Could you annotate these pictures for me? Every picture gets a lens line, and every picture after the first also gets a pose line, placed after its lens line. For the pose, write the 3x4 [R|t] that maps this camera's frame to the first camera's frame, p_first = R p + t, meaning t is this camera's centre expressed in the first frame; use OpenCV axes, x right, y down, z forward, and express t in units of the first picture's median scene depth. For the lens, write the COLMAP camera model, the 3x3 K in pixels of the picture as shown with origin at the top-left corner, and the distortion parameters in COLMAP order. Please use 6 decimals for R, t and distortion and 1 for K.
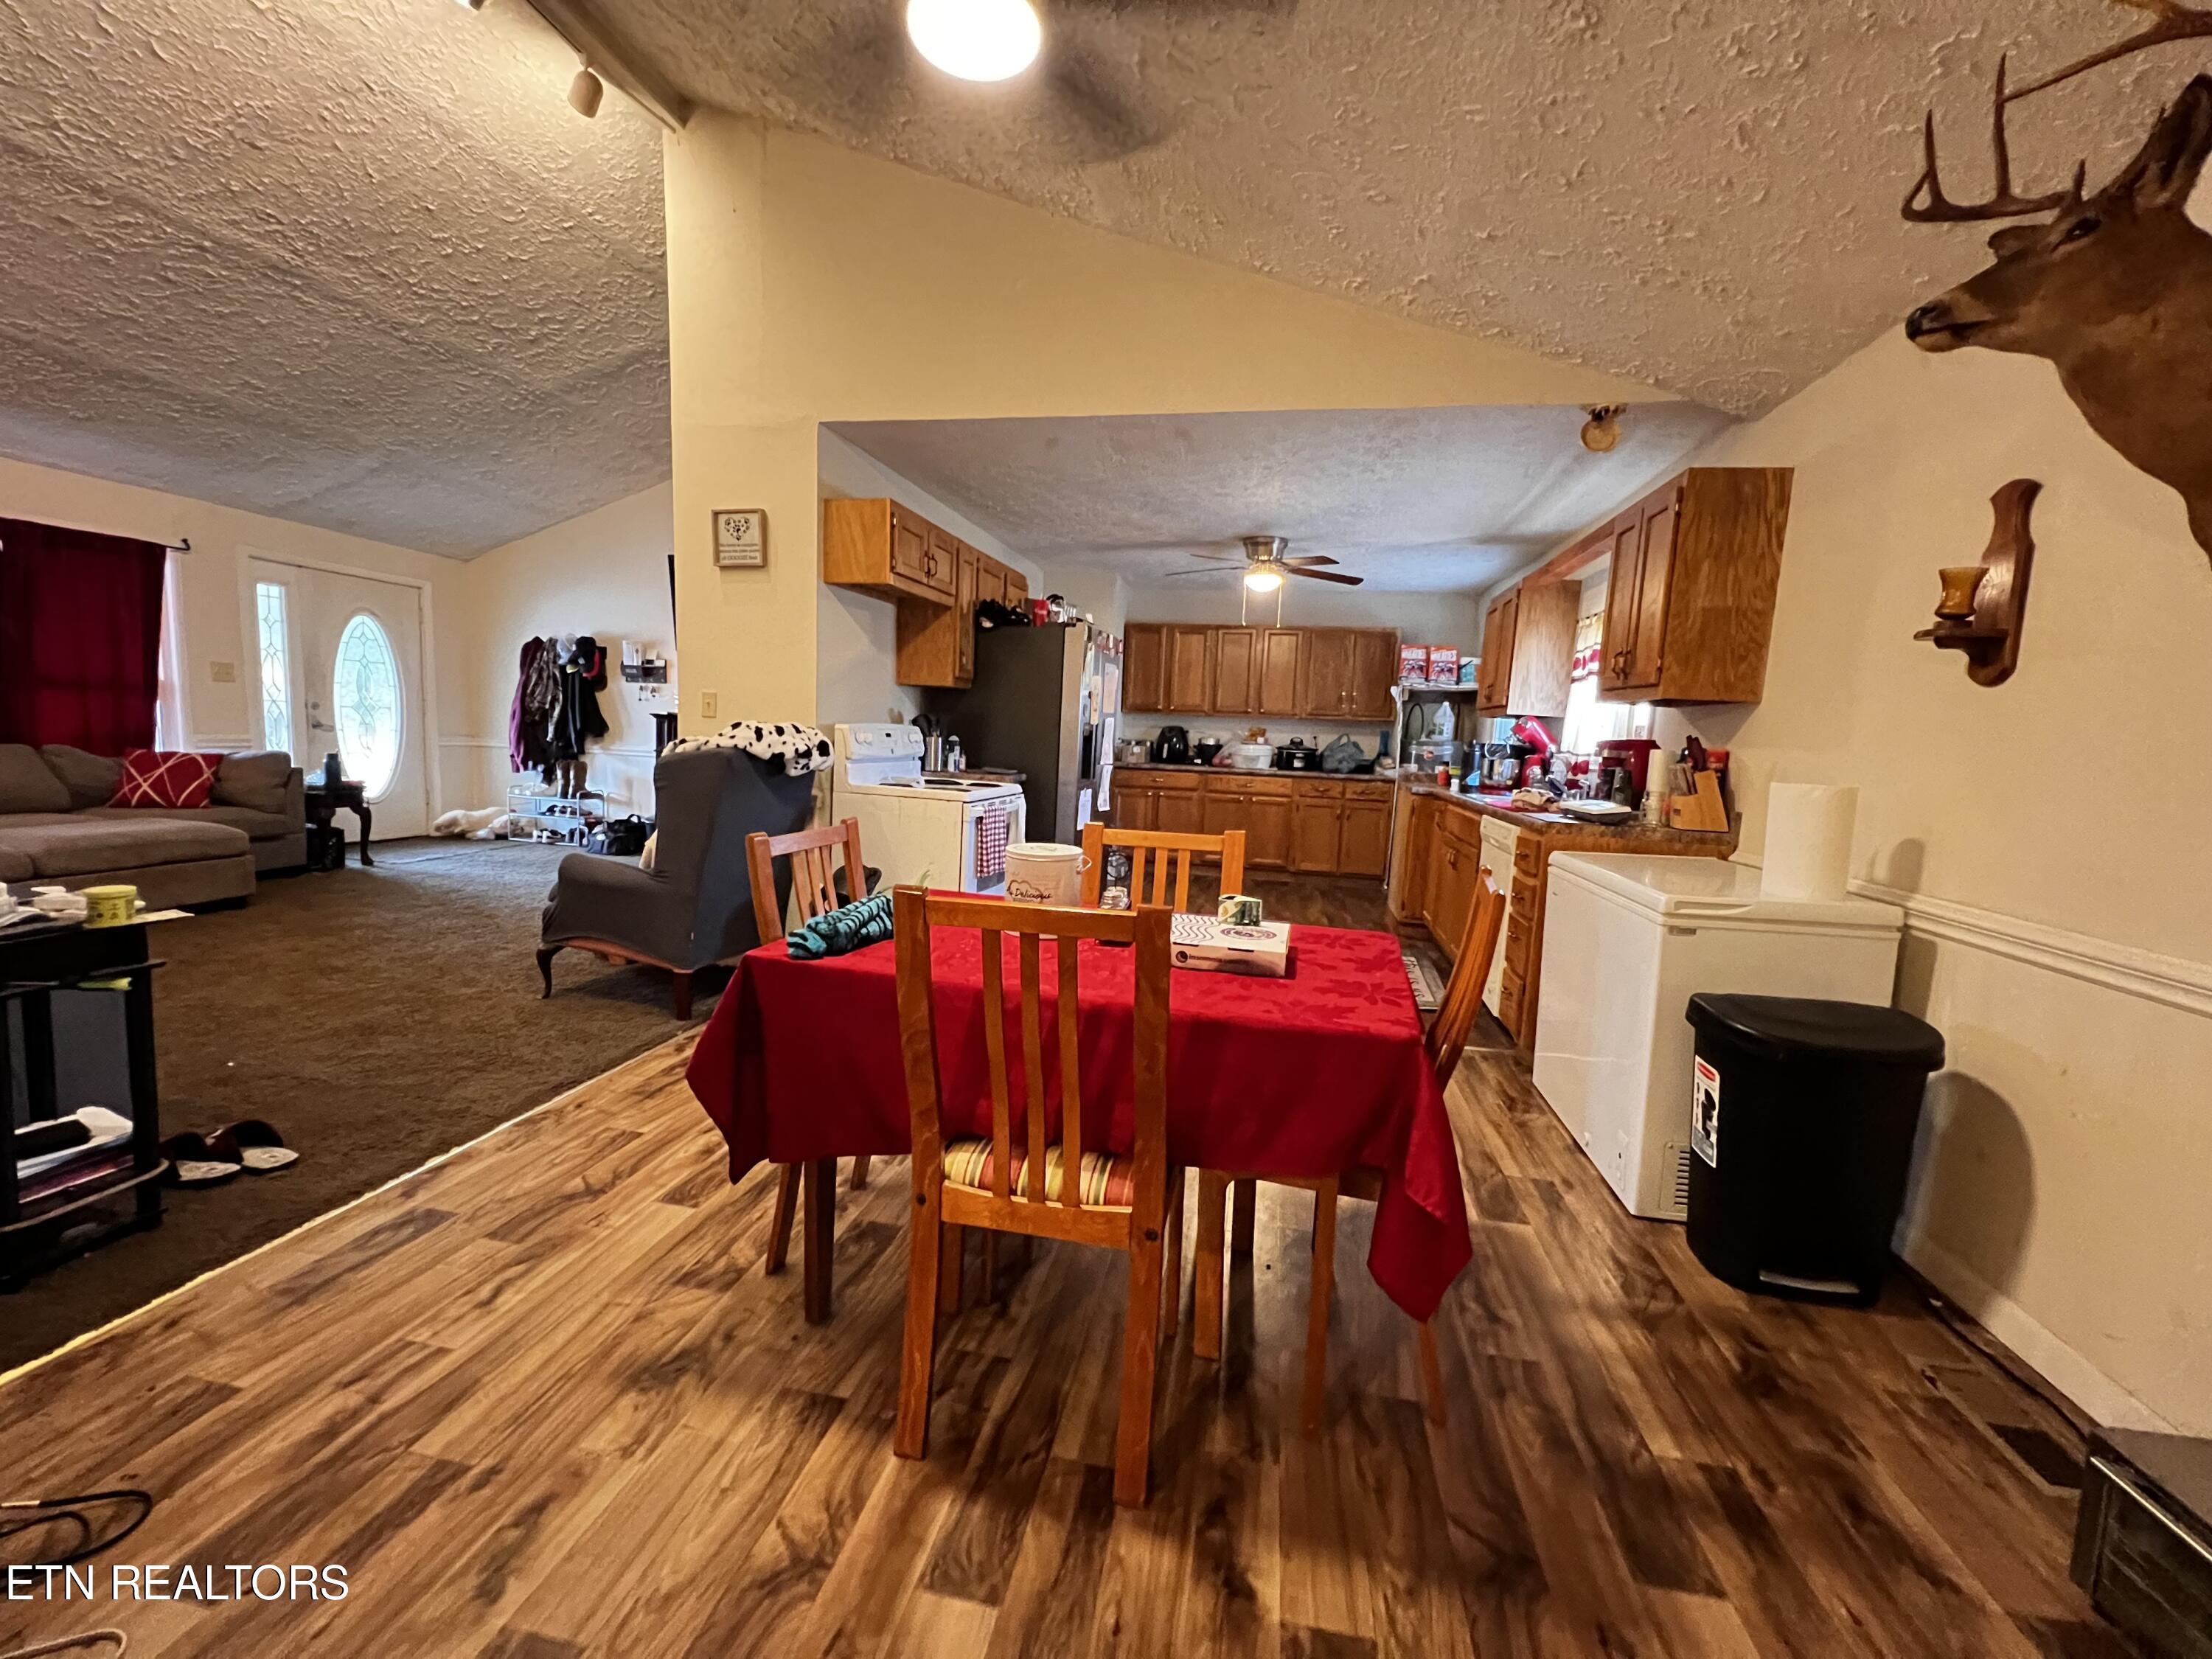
lens RADIAL K [[910.7, 0, 1109.7], [0, 910.7, 829.4], [0, 0, 1]] dist [-0.002154, 0.000369]
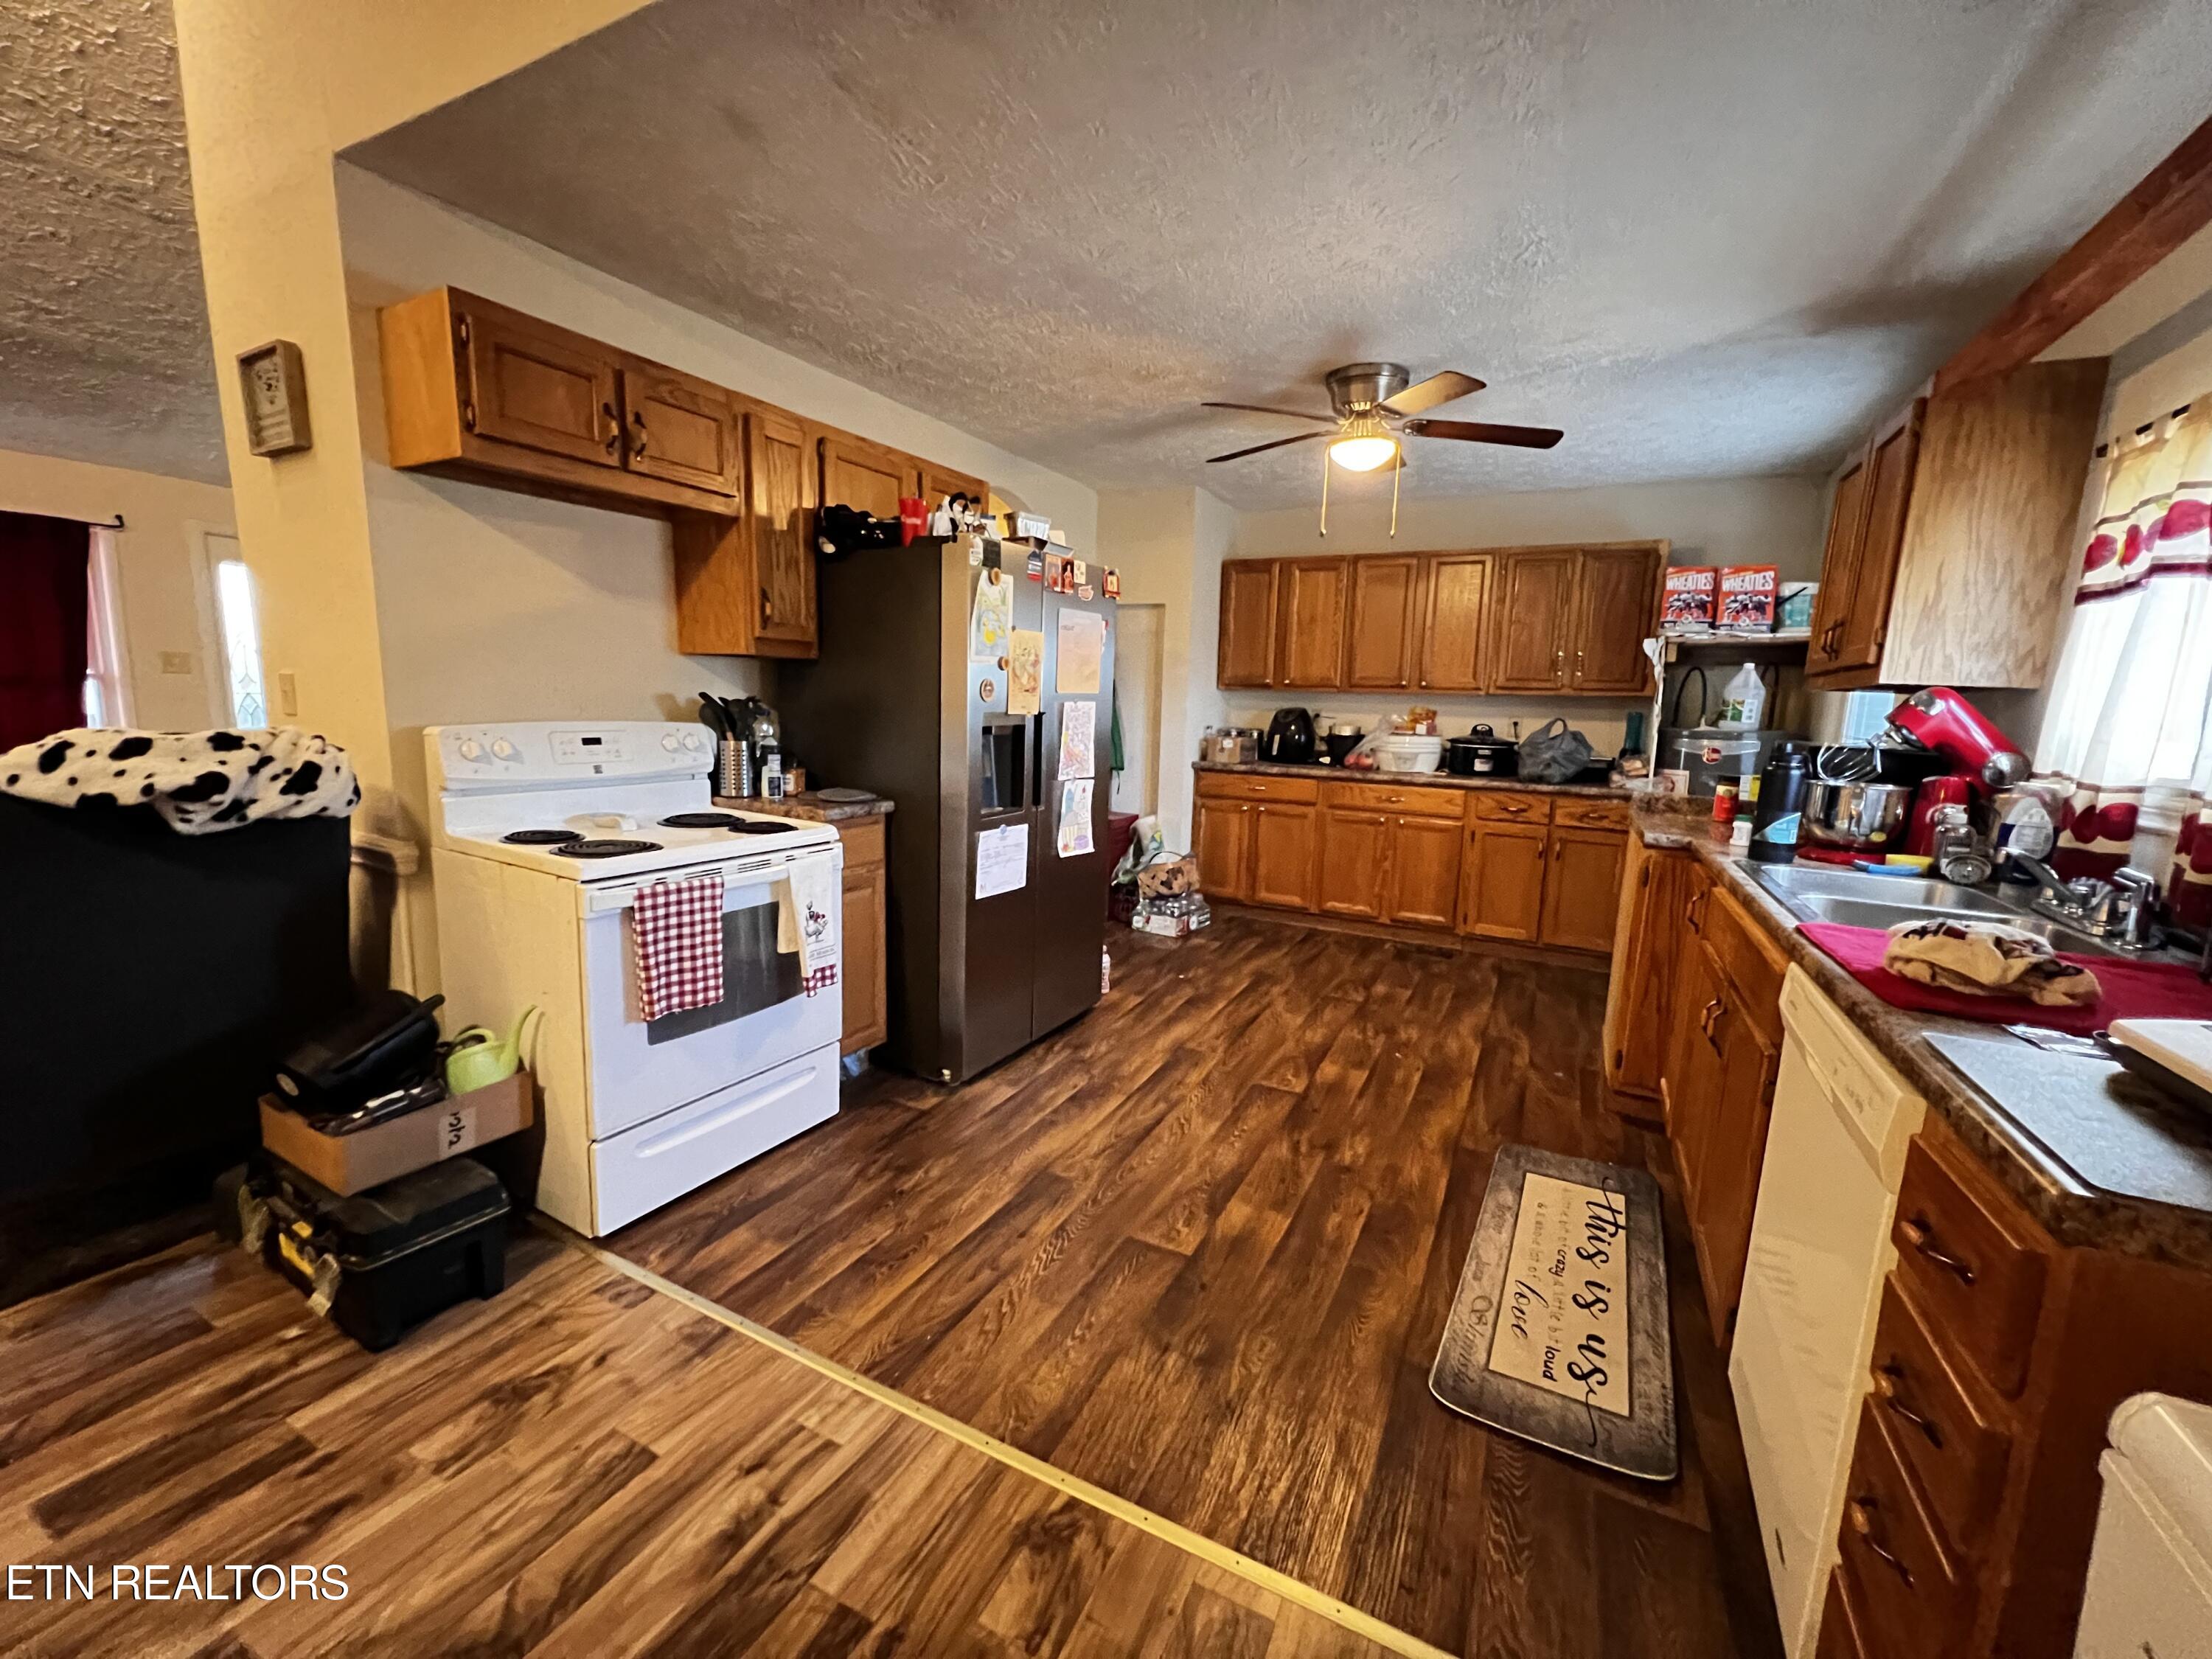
lens RADIAL K [[910.7, 0, 1094.1], [0, 910.7, 830.3], [0, 0, 1]] dist [-0.002154, 0.000369]
pose [[0.957058, 0.028351, -0.288505, 0.143075], [-0.020477, 0.999332, 0.030274, -0.043701], [0.289171, -0.023066, 0.957000, 0.330928]]
